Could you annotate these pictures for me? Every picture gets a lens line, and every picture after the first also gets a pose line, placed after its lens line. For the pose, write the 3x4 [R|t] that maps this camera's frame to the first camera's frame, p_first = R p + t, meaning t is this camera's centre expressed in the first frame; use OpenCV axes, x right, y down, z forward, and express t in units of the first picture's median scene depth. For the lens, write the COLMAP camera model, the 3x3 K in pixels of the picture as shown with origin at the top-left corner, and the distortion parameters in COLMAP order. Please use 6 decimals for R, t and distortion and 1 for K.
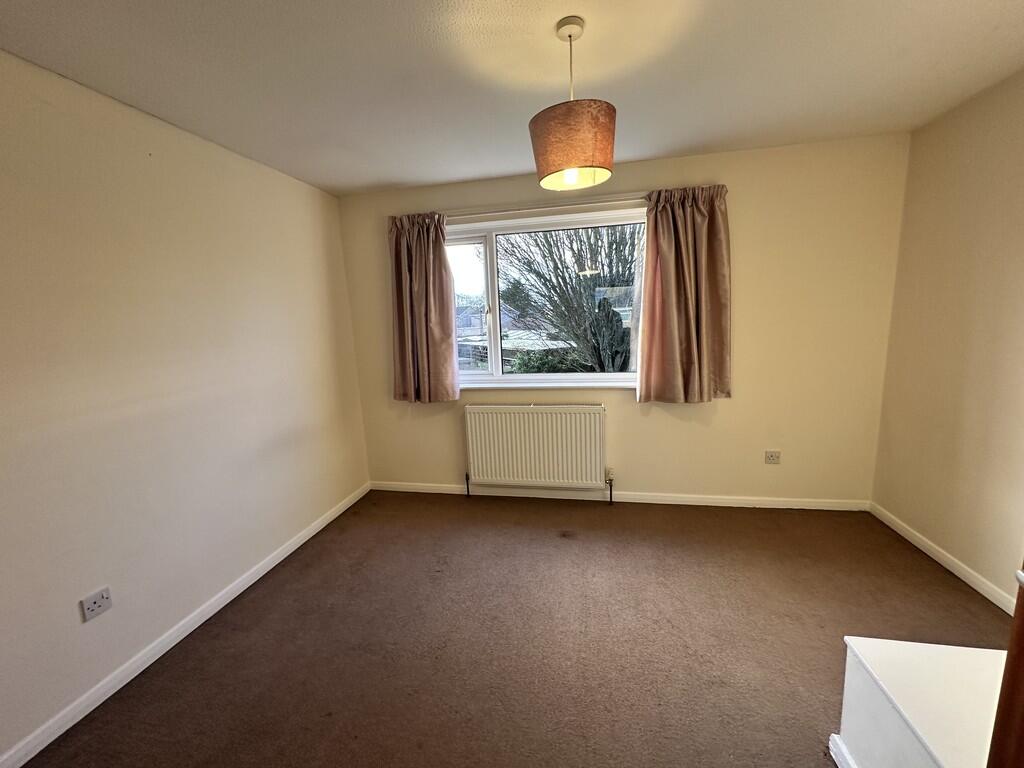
lens RADIAL K [[406.3, 0, 512.0], [0, 406.3, 384.0], [0, 0, 1]] dist [-0.001641, 0.000291]
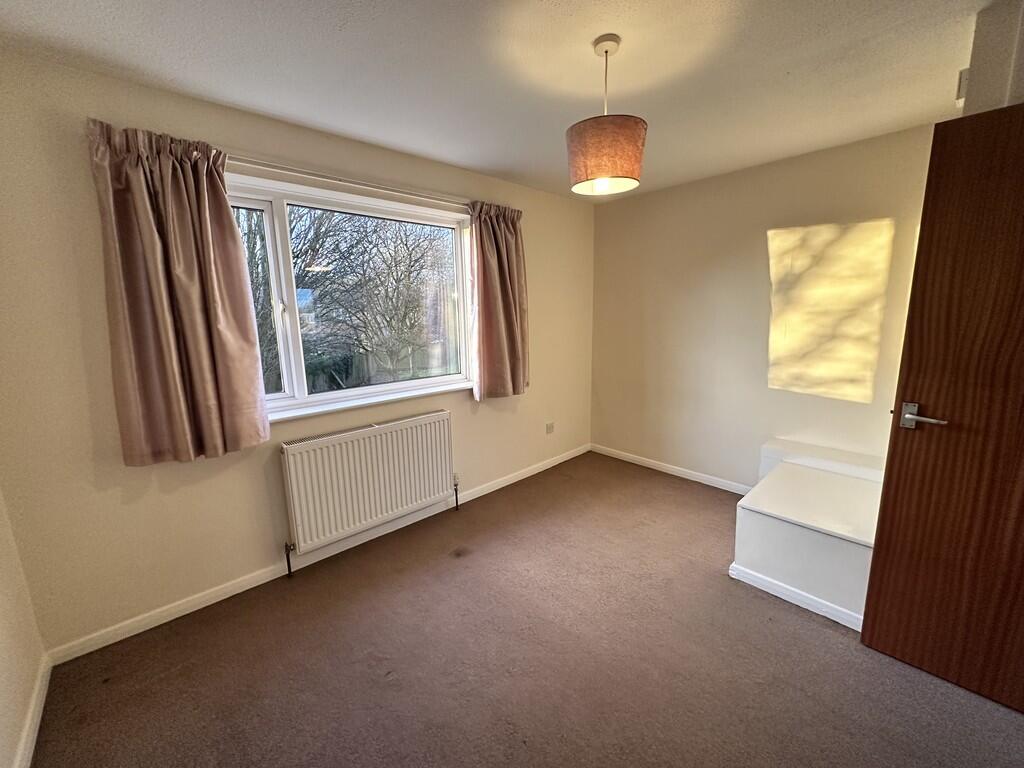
lens RADIAL K [[406.3, 0, 512.0], [0, 406.3, 384.0], [0, 0, 1]] dist [-0.001641, 0.000291]
pose [[0.588667, -0.112465, 0.800514, -0.451400], [0.125975, 0.990939, 0.046581, -0.035387], [-0.798500, 0.073424, 0.597501, 0.293715]]
